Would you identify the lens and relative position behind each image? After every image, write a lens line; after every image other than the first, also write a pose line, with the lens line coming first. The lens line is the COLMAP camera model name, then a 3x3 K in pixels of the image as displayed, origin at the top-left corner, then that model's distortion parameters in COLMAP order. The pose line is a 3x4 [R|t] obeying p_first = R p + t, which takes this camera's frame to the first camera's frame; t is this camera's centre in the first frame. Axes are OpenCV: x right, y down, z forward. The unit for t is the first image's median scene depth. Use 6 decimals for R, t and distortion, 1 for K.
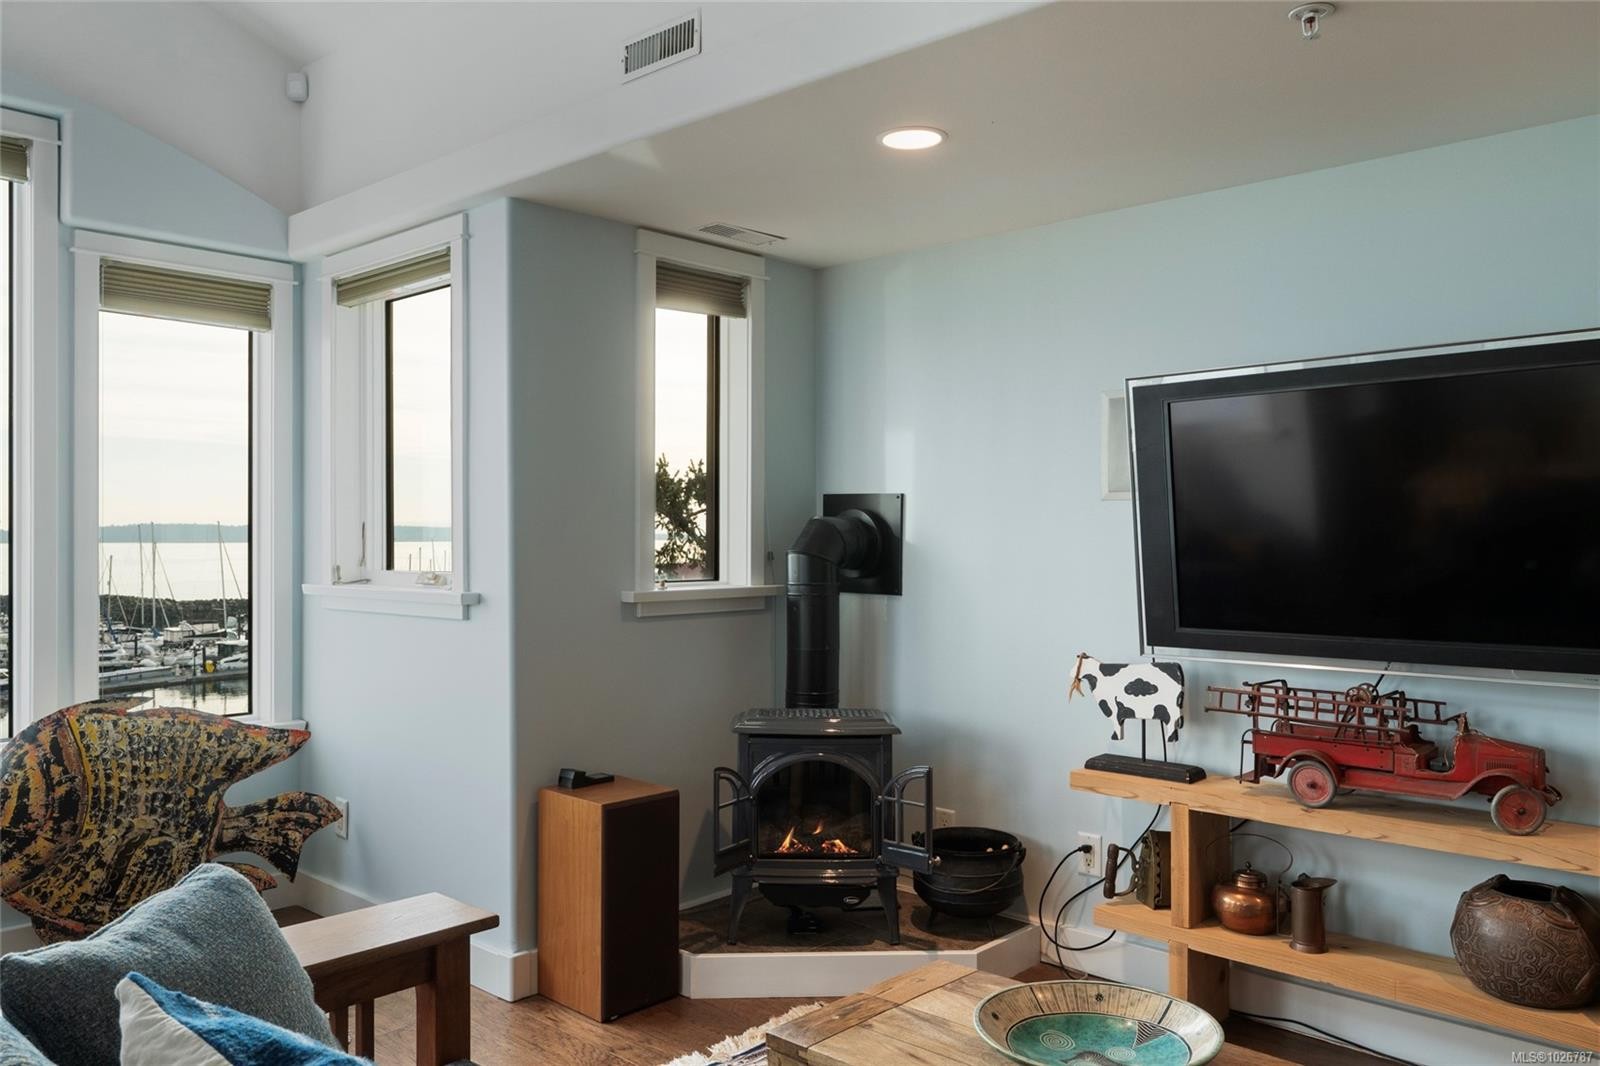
lens RADIAL K [[1226.5, 0, 799.6], [0, 1226.5, 529.4], [0, 0, 1]] dist [-0.019590, 0.013936]
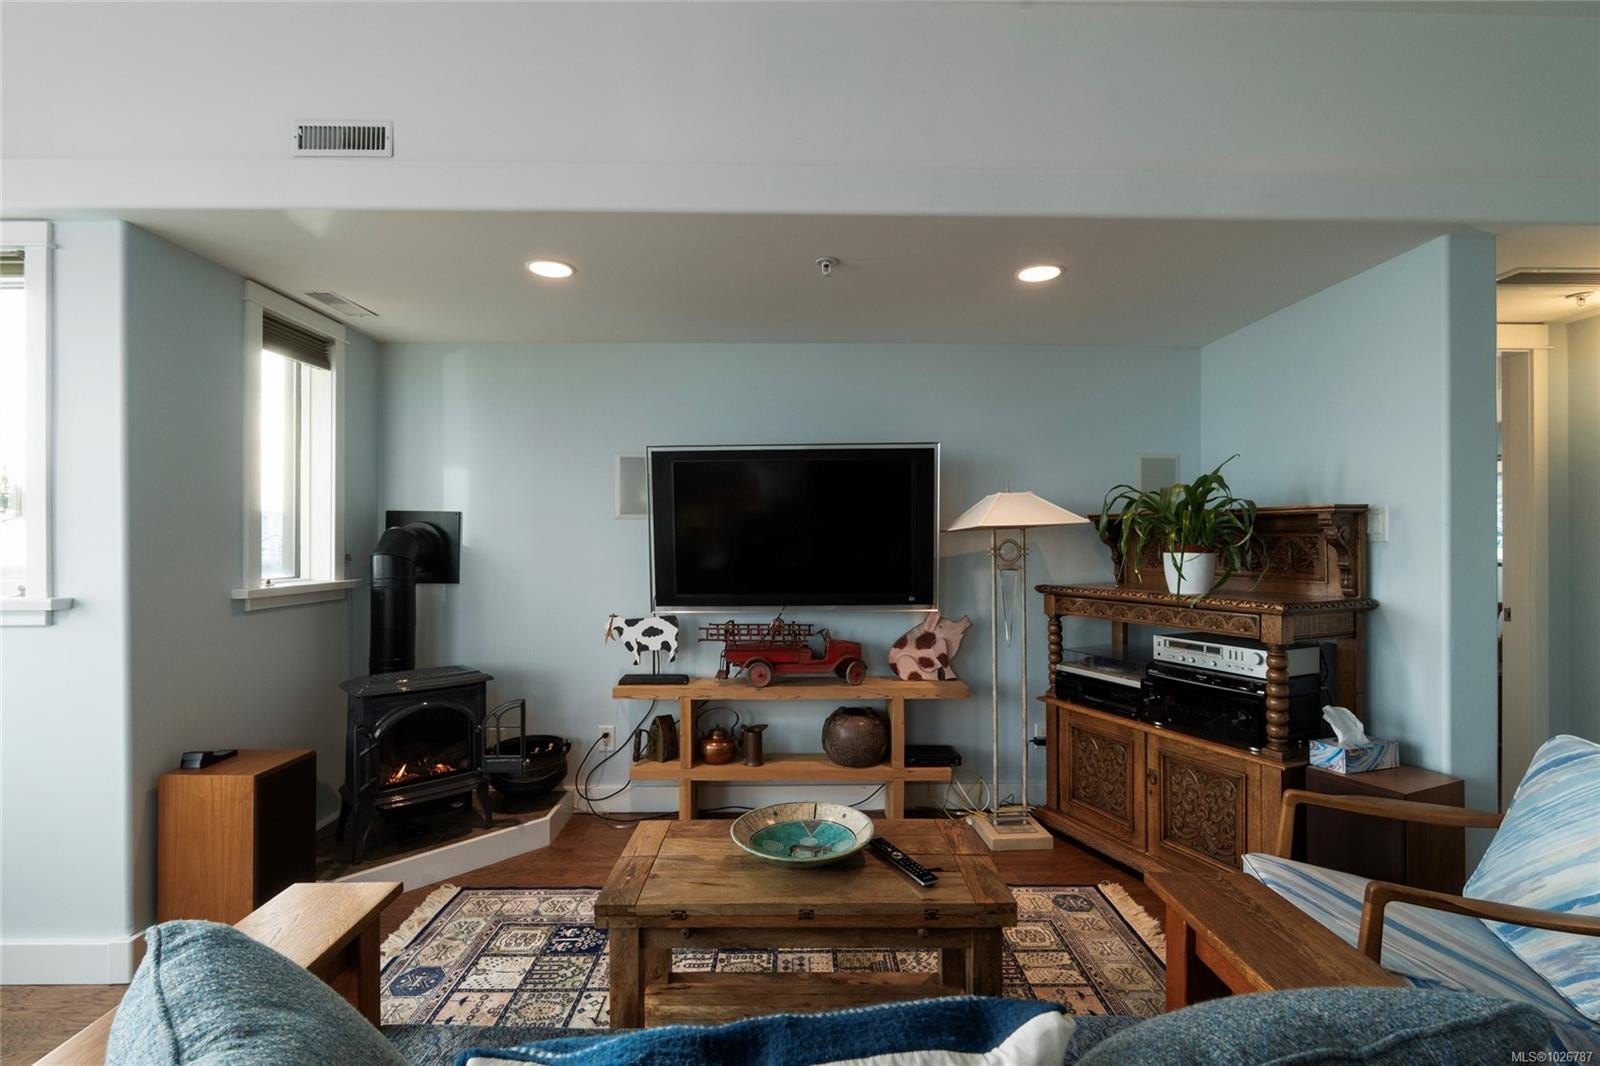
lens RADIAL K [[708.8, 0, 799.5], [0, 708.8, 538.2], [0, 0, 1]] dist [-0.006140, 0.000019]
pose [[0.718322, 0.000970, 0.695710, -0.243553], [-0.001181, 0.999999, -0.000175, 0.001276], [-0.695710, -0.000696, 0.718323, 0.161392]]
